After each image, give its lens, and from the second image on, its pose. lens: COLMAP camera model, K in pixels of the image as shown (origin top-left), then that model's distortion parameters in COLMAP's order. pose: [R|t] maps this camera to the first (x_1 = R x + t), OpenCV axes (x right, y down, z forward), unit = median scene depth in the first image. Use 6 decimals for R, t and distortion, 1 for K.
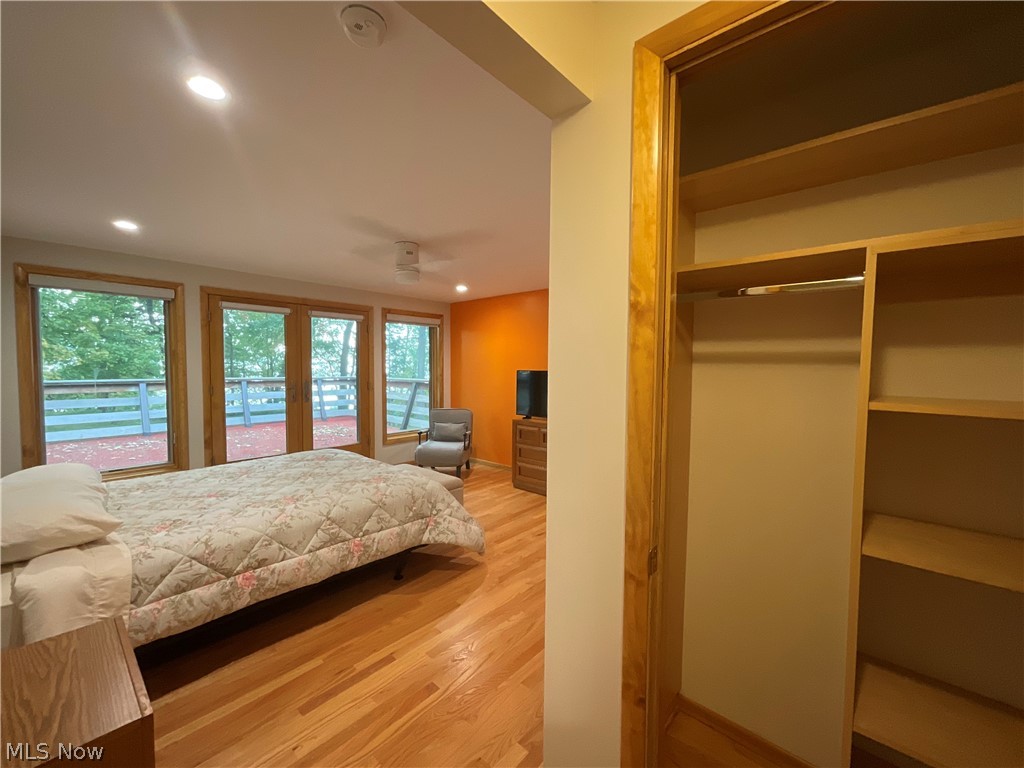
lens RADIAL K [[416.4, 0, 512.0], [0, 416.4, 384.0], [0, 0, 1]] dist [-0.011352, 0.008705]
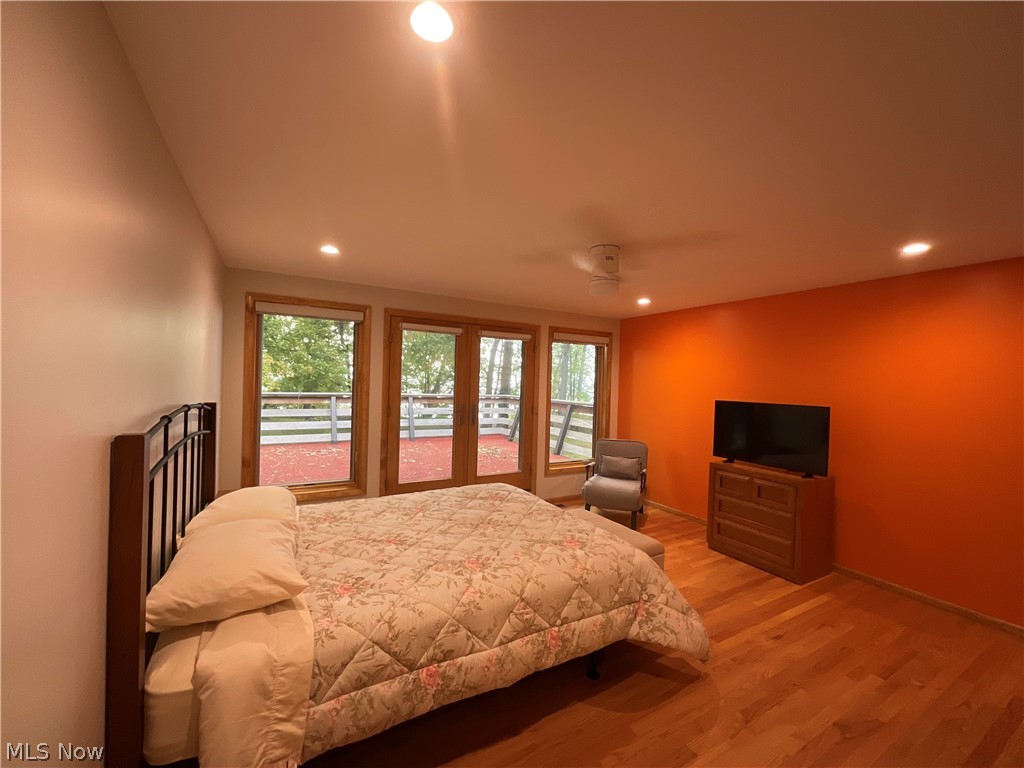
lens RADIAL K [[413.7, 0, 512.0], [0, 413.7, 384.0], [0, 0, 1]] dist [-0.028064, 0.018289]
pose [[0.949276, 0.024415, -0.313495, -0.192911], [-0.036975, 0.998731, -0.034180, -0.039334], [0.312263, 0.044038, 0.948974, 0.212220]]
